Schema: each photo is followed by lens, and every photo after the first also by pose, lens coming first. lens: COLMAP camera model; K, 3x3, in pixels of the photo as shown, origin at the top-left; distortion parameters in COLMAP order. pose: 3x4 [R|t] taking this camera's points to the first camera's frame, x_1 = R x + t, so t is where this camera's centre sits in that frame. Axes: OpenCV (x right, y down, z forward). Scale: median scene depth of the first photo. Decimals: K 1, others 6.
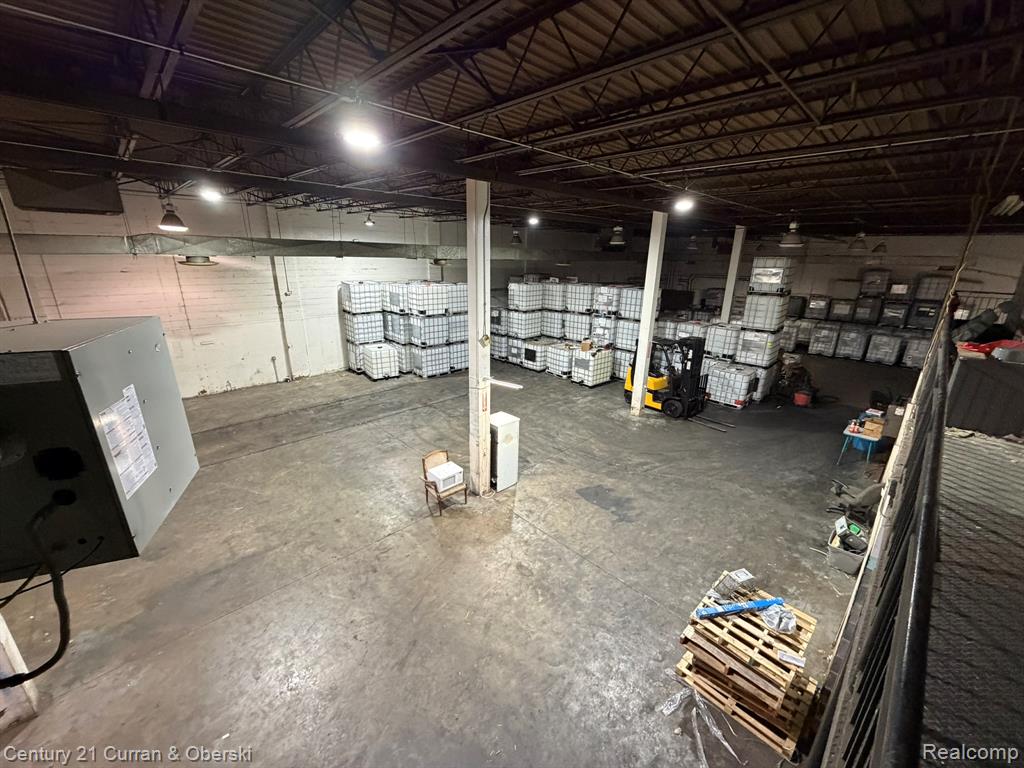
lens RADIAL K [[407.0, 0, 509.9], [0, 407.0, 384.5], [0, 0, 1]] dist [-0.001586, -0.000148]
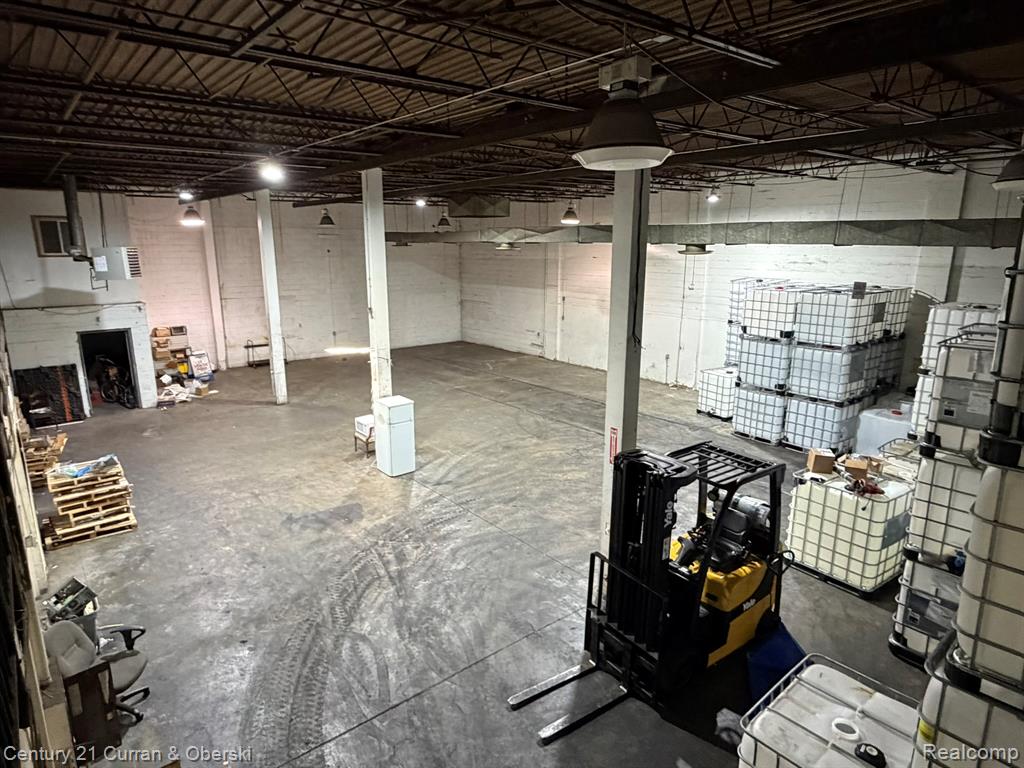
lens RADIAL K [[608.8, 0, 517.1], [0, 608.8, 390.8], [0, 0, 1]] dist [-0.001709, 0.002123]
pose [[-0.069806, 0.219091, -0.973204, 0.740419], [-0.309075, 0.922827, 0.229919, -0.195314], [0.948472, 0.316842, 0.003297, 0.689381]]
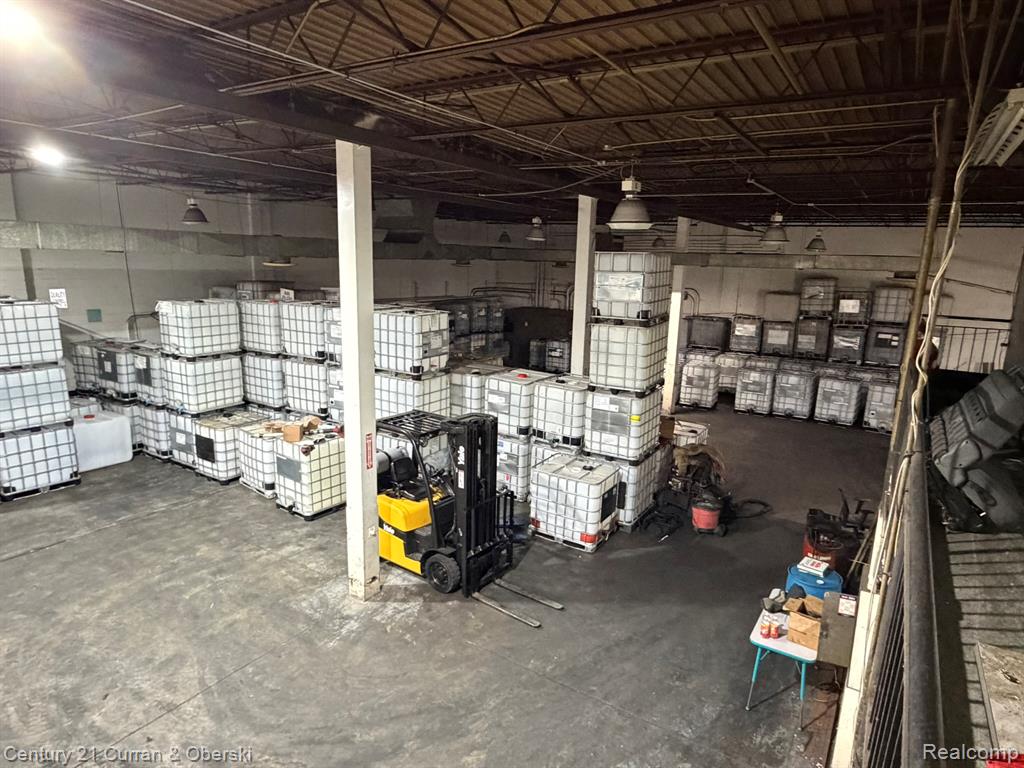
lens RADIAL K [[608.8, 0, 510.7], [0, 608.8, 388.8], [0, 0, 1]] dist [-0.001709, 0.002123]
pose [[0.973158, -0.036784, 0.227180, 0.267226], [0.057341, 0.994767, -0.084561, -0.068103], [-0.222881, 0.095318, 0.970174, 0.245260]]
